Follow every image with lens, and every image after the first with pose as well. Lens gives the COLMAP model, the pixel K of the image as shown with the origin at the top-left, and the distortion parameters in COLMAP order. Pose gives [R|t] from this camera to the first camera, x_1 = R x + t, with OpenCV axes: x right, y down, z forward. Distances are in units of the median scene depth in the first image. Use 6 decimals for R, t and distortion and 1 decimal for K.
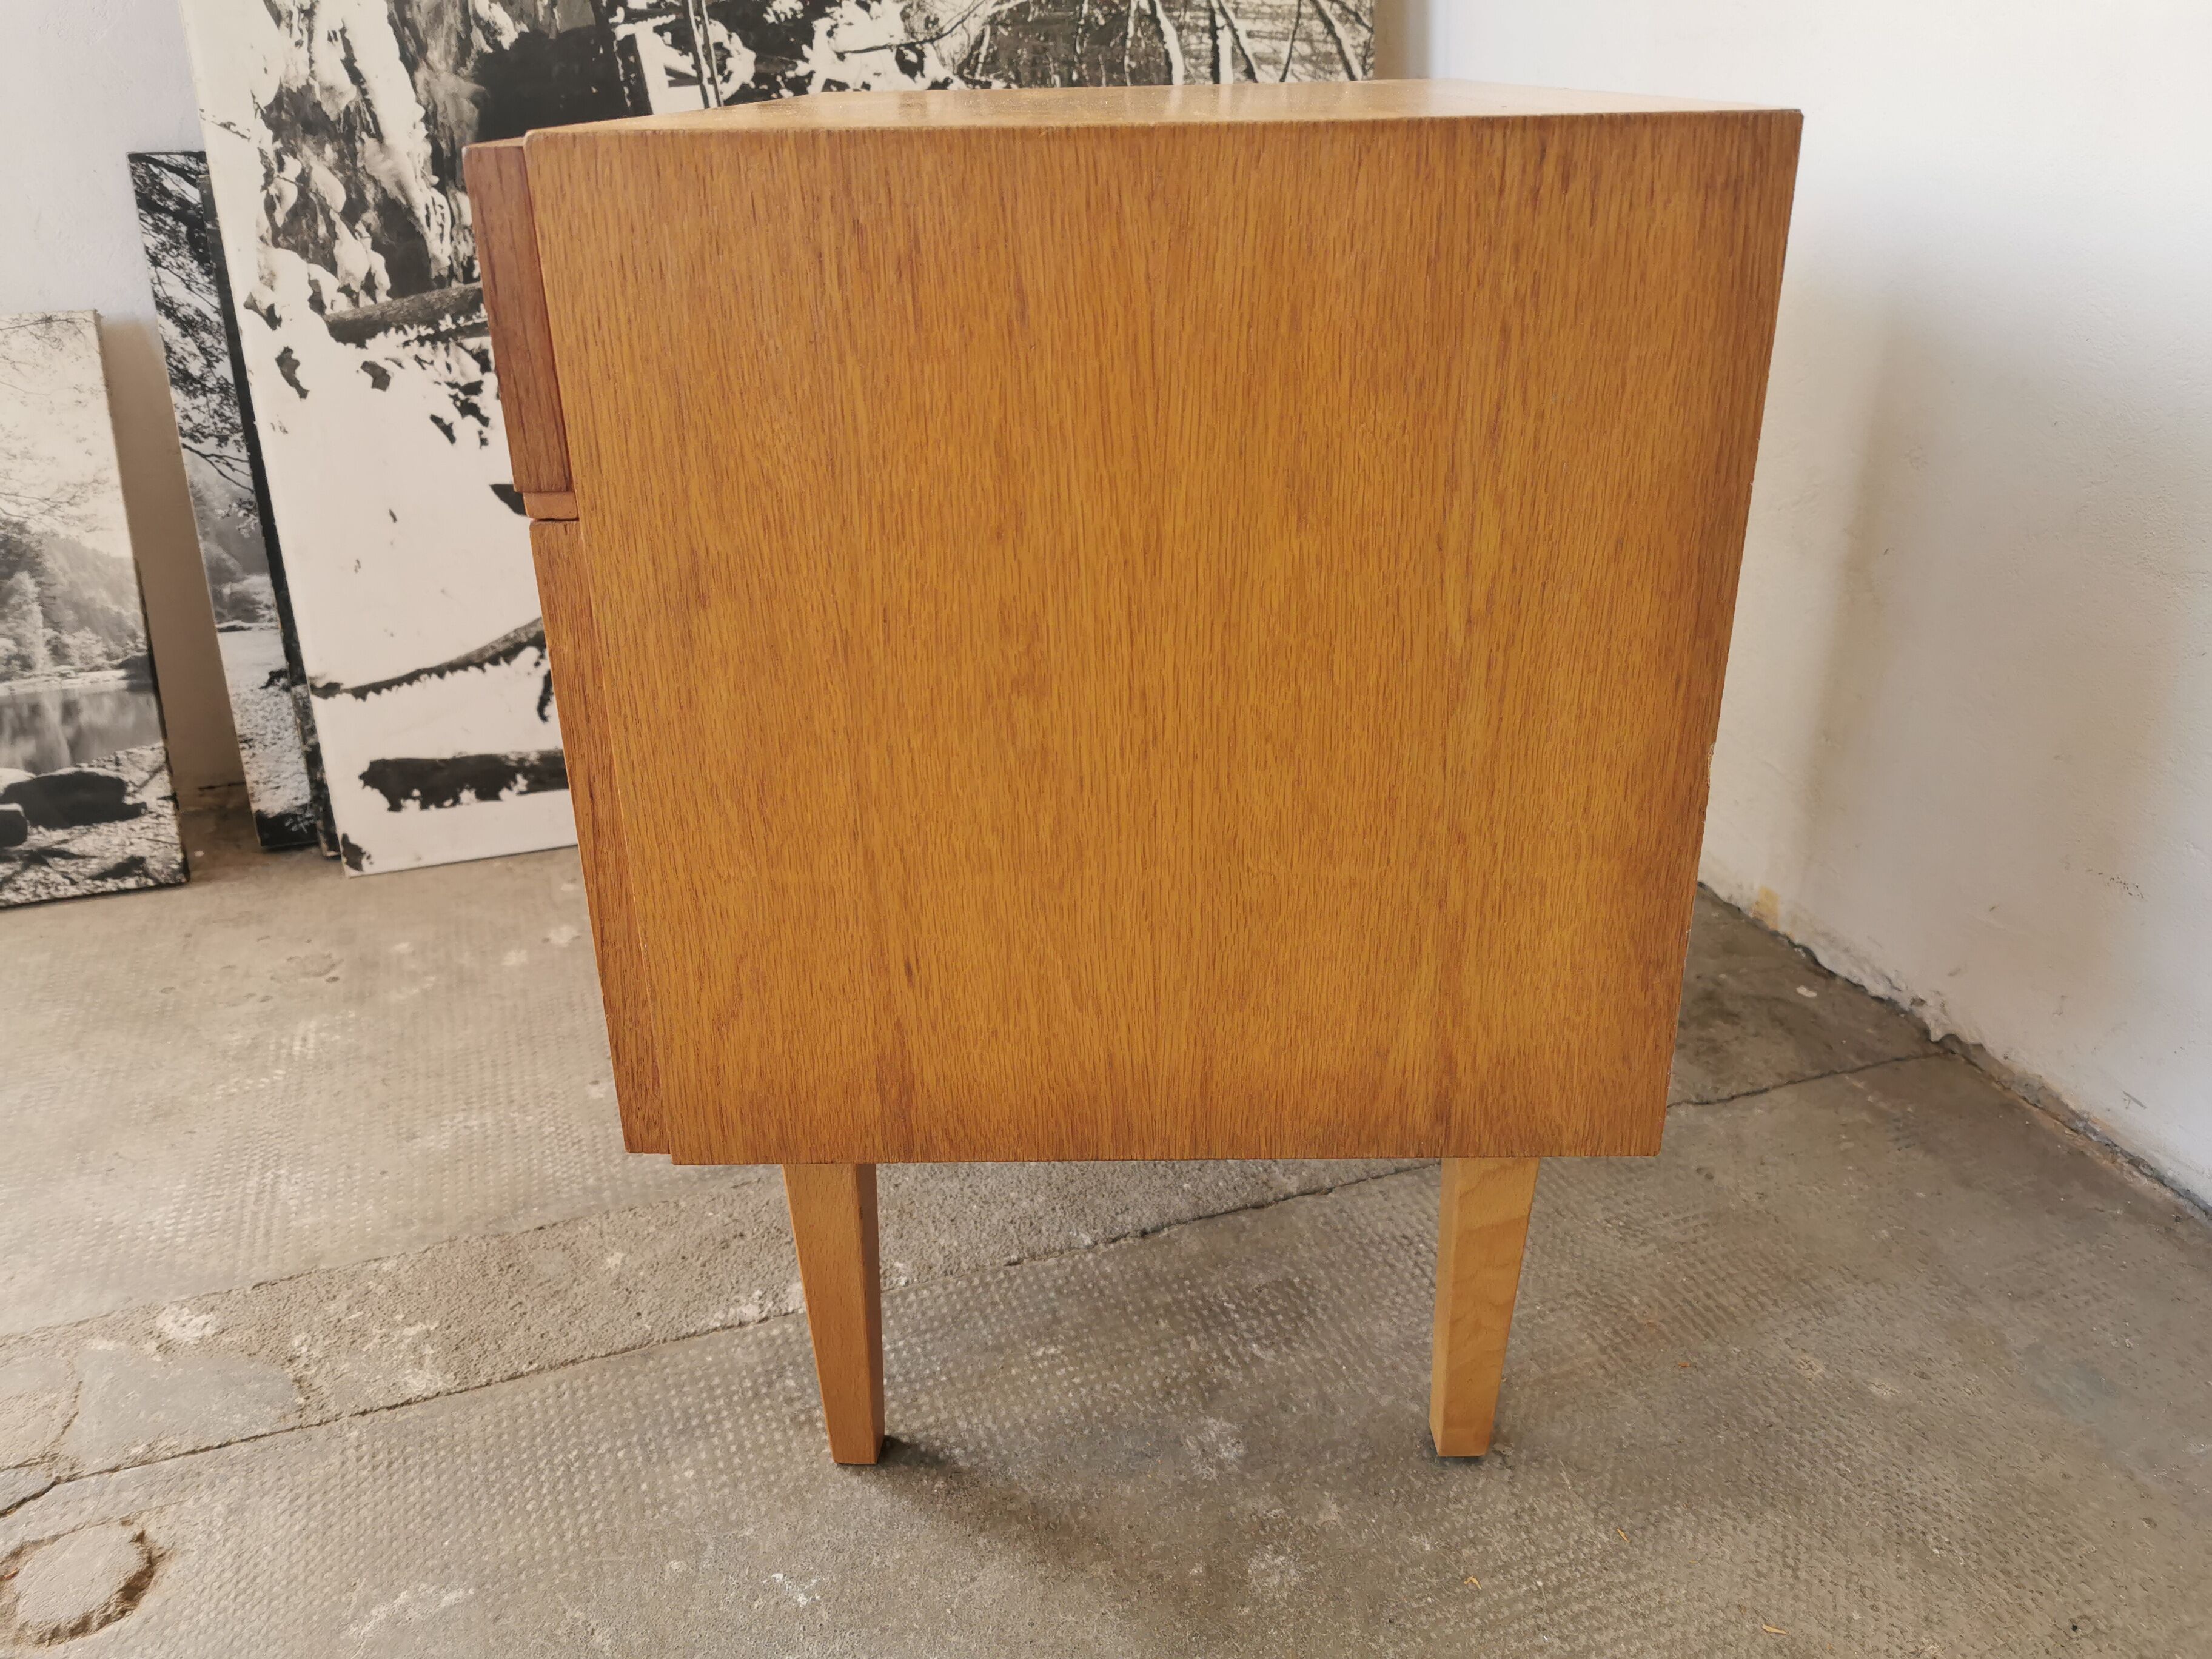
lens RADIAL K [[1719.4, 0, 1095.8], [0, 1719.4, 854.7], [0, 0, 1]] dist [0.041159, -0.080921]
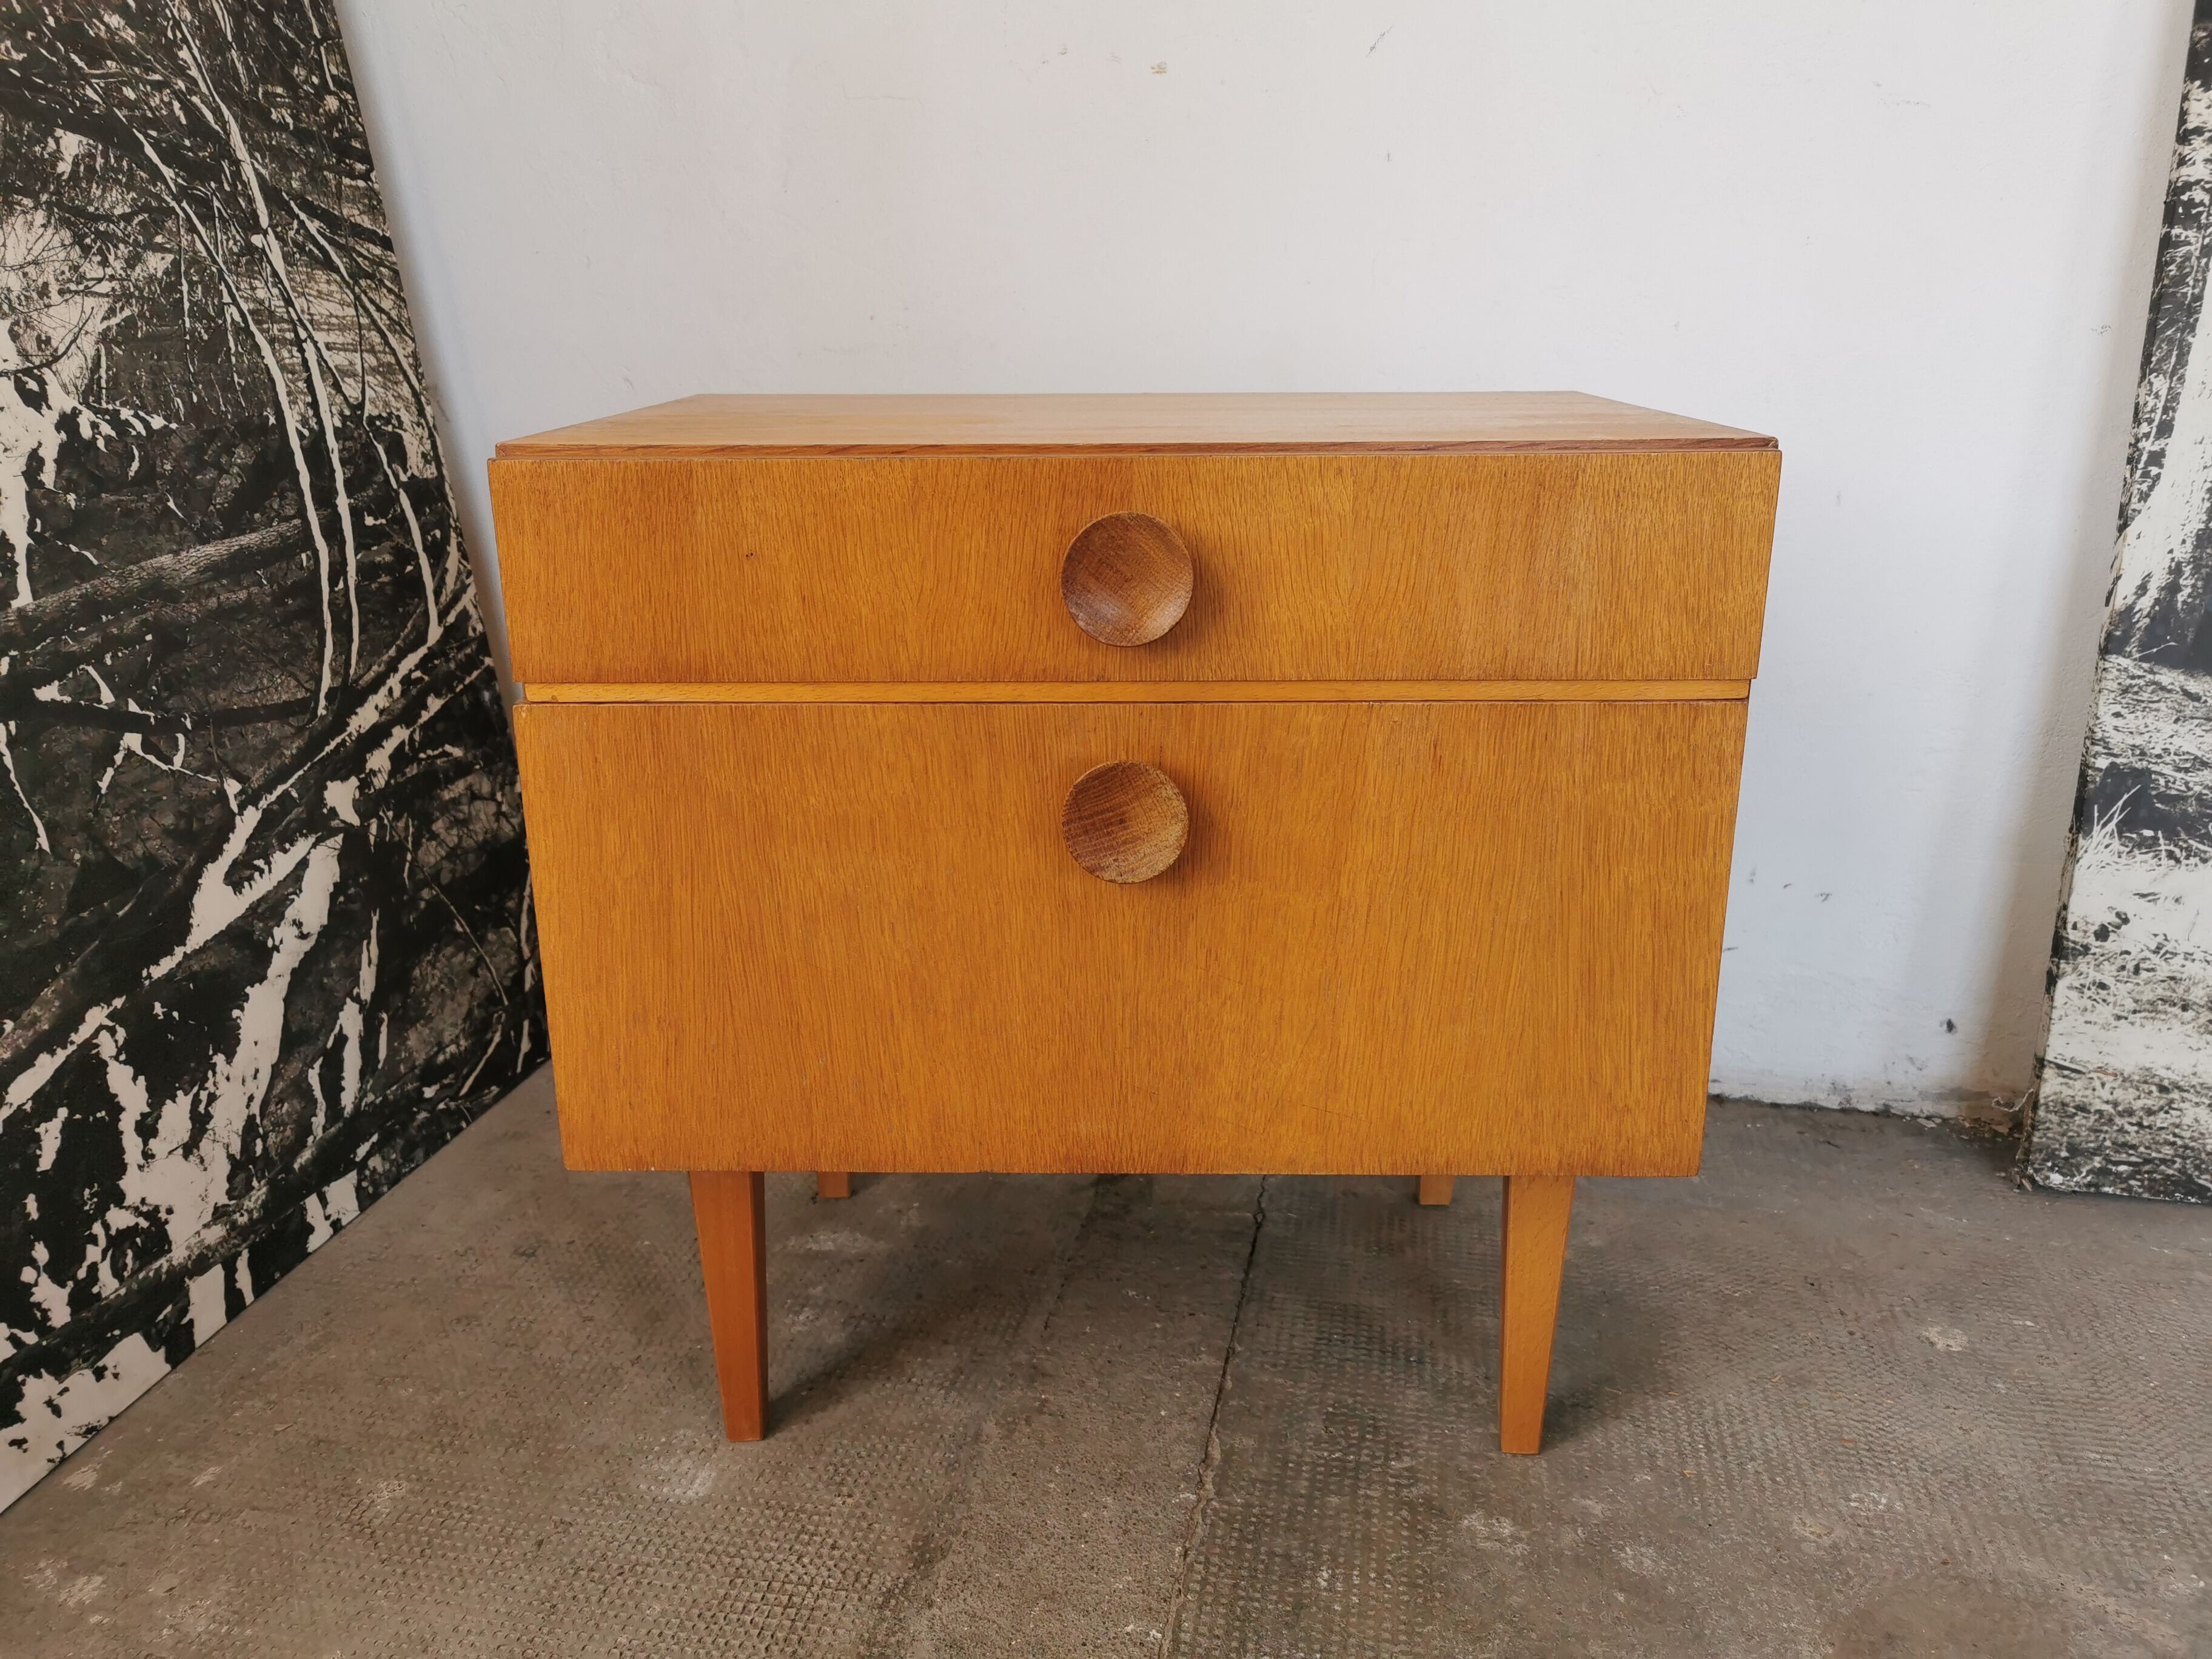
lens RADIAL K [[1719.4, 0, 1111.4], [0, 1719.4, 847.5], [0, 0, 1]] dist [0.041159, -0.080921]
pose [[0.513200, -0.251647, 0.820548, -0.578121], [0.362695, 0.930077, 0.058395, -0.156984], [-0.777868, 0.267640, 0.568587, 0.276678]]
